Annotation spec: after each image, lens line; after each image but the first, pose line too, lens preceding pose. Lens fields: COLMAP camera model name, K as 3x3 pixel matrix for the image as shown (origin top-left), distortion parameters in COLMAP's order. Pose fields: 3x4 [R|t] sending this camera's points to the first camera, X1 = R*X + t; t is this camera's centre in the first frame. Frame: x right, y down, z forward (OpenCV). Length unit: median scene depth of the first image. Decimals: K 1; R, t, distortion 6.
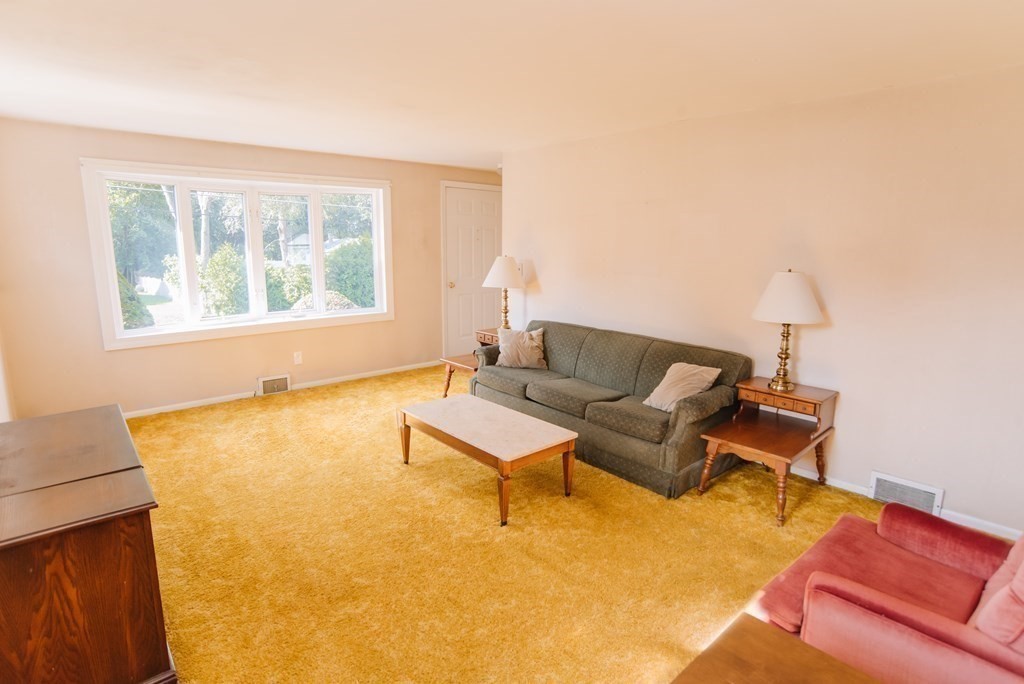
lens RADIAL K [[530.8, 0, 518.8], [0, 530.8, 336.6], [0, 0, 1]] dist [-0.096772, 0.049312]
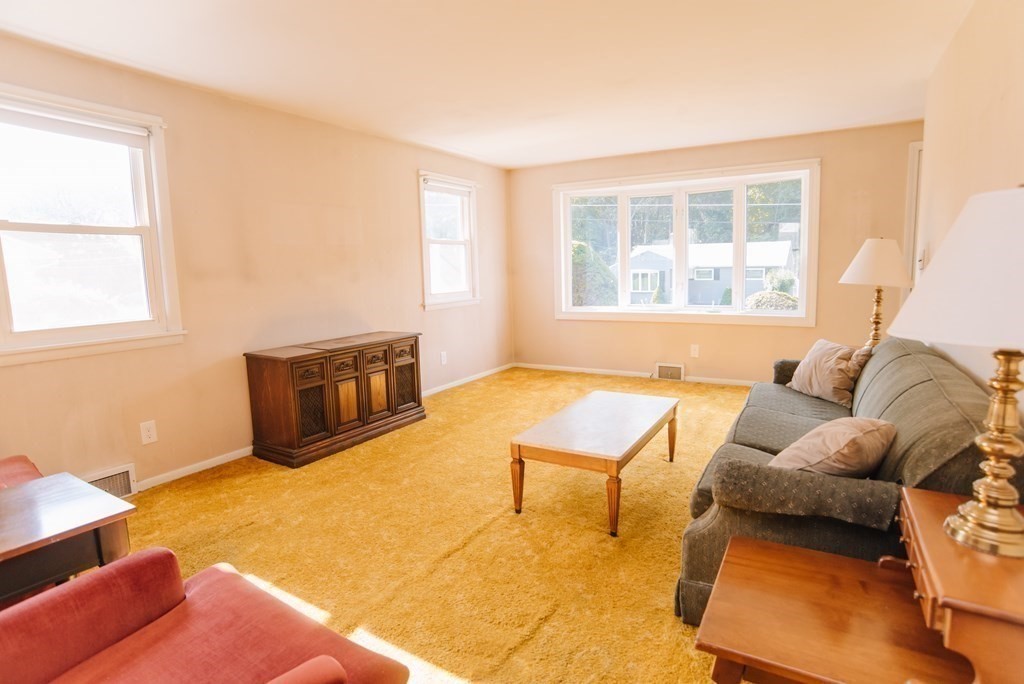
lens RADIAL K [[530.8, 0, 518.8], [0, 530.8, 336.6], [0, 0, 1]] dist [-0.096772, 0.049312]
pose [[0.296966, 0.107497, -0.948818, 0.593580], [-0.140786, 0.987713, 0.067840, -0.010646], [0.944453, 0.113434, 0.308451, 0.487044]]
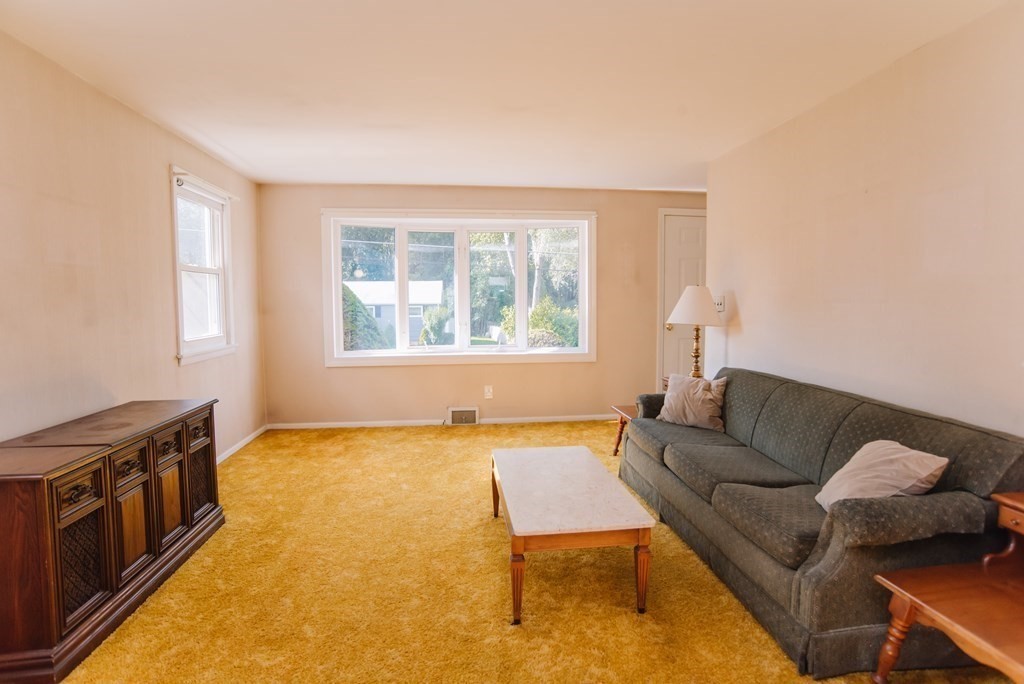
lens RADIAL K [[530.8, 0, 518.8], [0, 530.8, 336.6], [0, 0, 1]] dist [-0.096772, 0.049312]
pose [[0.819899, 0.028073, -0.571820, 0.267151], [-0.090220, 0.992653, -0.080627, 0.016327], [0.565355, 0.117696, 0.816407, 0.267255]]
